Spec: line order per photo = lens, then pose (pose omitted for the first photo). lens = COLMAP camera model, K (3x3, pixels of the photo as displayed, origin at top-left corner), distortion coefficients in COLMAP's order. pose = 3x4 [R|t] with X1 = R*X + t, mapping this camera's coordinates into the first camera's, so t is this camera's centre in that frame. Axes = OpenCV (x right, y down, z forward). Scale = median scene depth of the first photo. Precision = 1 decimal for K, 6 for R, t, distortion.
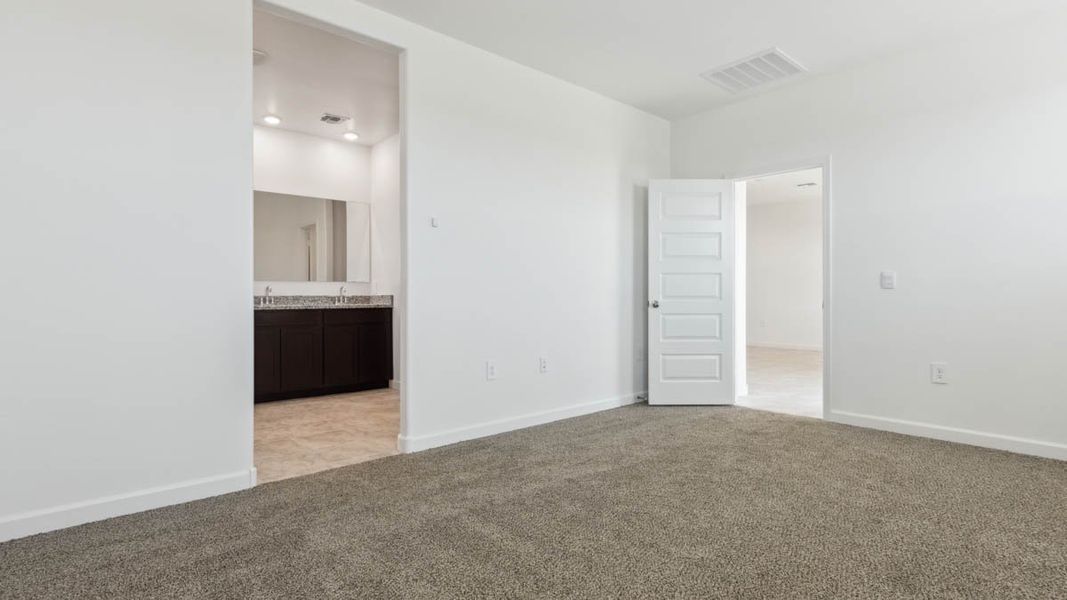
lens RADIAL K [[521.3, 0, 533.5], [0, 521.3, 300.0], [0, 0, 1]] dist [0.000799, 0.000028]
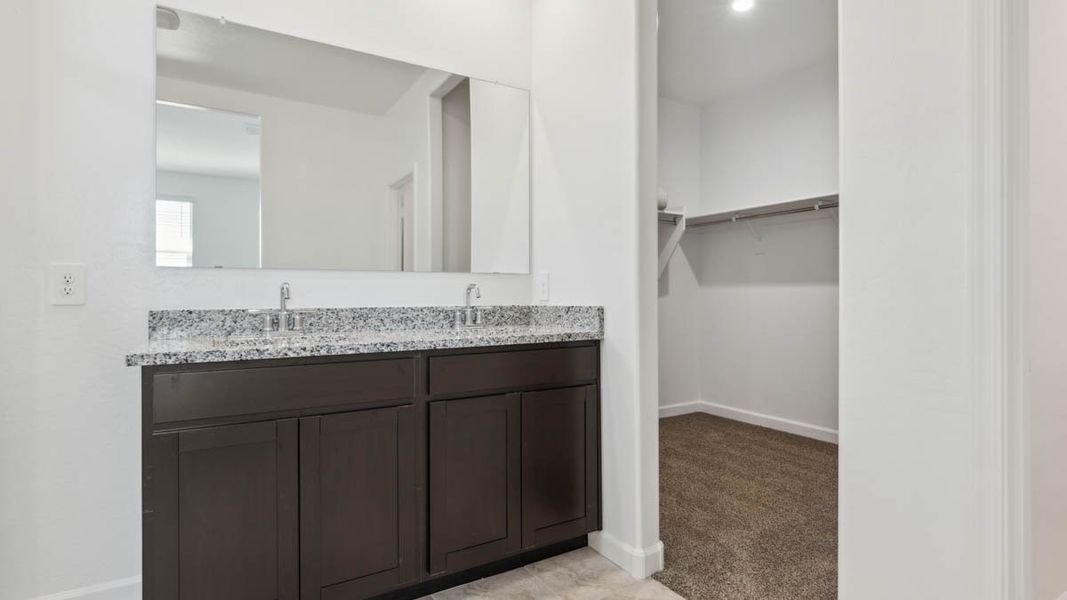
lens RADIAL K [[521.3, 0, 533.5], [0, 521.3, 300.0], [0, 0, 1]] dist [0.000799, 0.000028]
pose [[0.985080, 0.008032, -0.171911, -0.248342], [-0.005290, 0.999851, 0.016402, -0.020233], [0.172017, -0.015248, 0.984976, 0.607097]]
